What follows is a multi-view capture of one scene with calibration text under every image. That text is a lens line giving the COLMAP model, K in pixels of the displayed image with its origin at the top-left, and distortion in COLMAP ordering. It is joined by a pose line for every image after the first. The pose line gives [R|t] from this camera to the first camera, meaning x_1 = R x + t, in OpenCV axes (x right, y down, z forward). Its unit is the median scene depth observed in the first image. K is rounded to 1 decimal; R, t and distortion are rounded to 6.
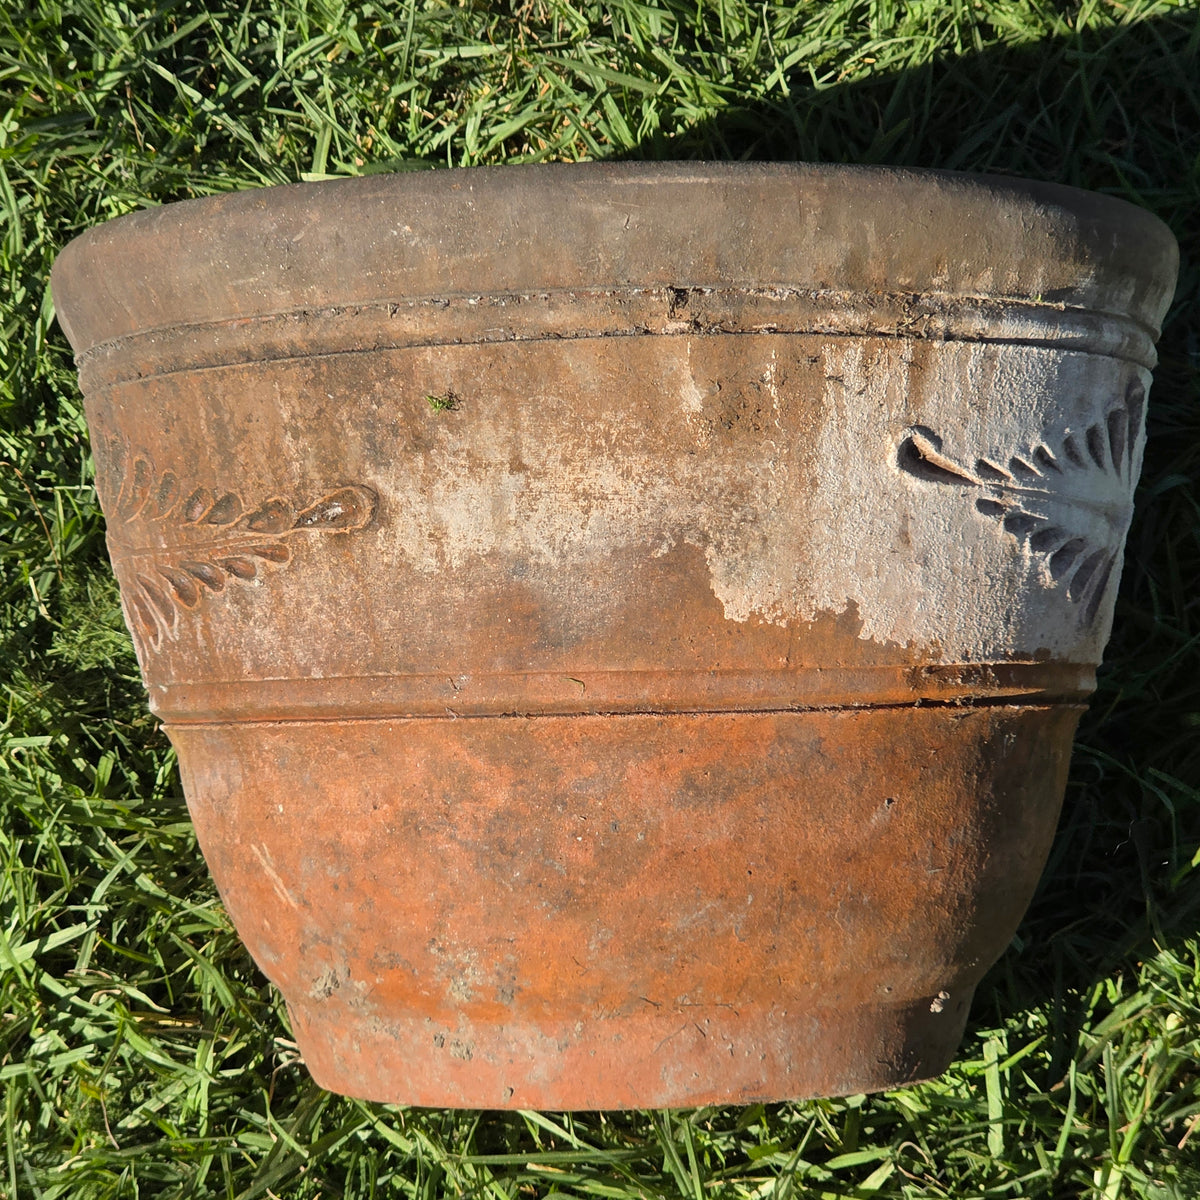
lens RADIAL K [[2910.5, 0, 600.0], [0, 2910.5, 600.0], [0, 0, 1]] dist [-1.142323, 0.057208]
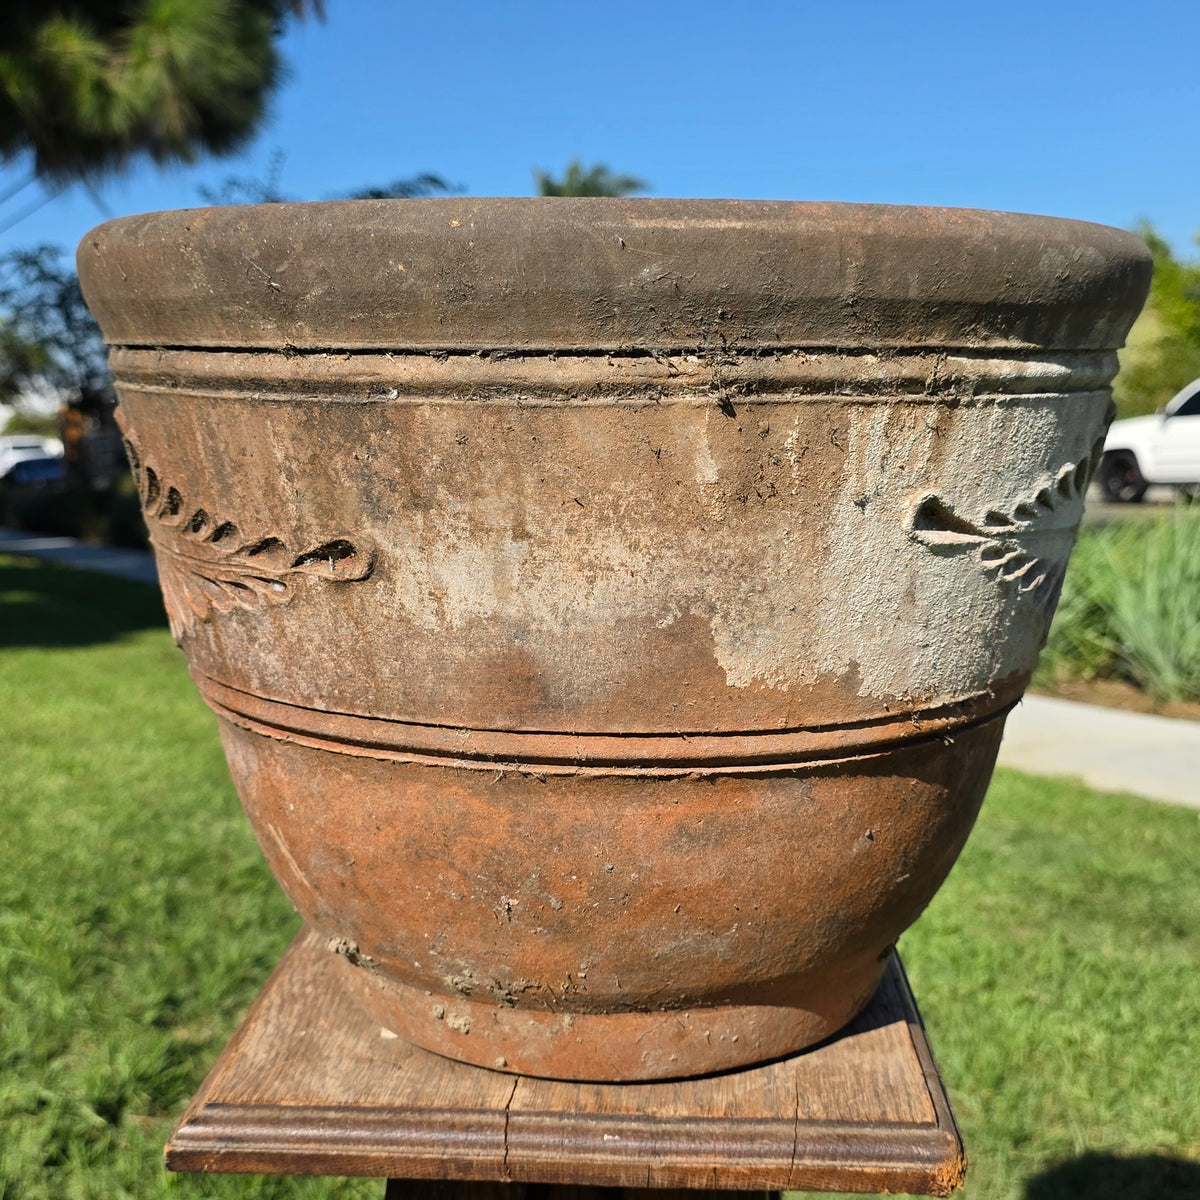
lens RADIAL K [[1420.7, 0, 562.9], [0, 1420.7, 623.9], [0, 0, 1]] dist [0.034253, 0.030253]
pose [[0.999738, 0.022190, 0.005538, -0.016273], [-0.022867, 0.974602, 0.222775, -0.121043], [-0.000454, -0.222843, 0.974854, 0.531597]]
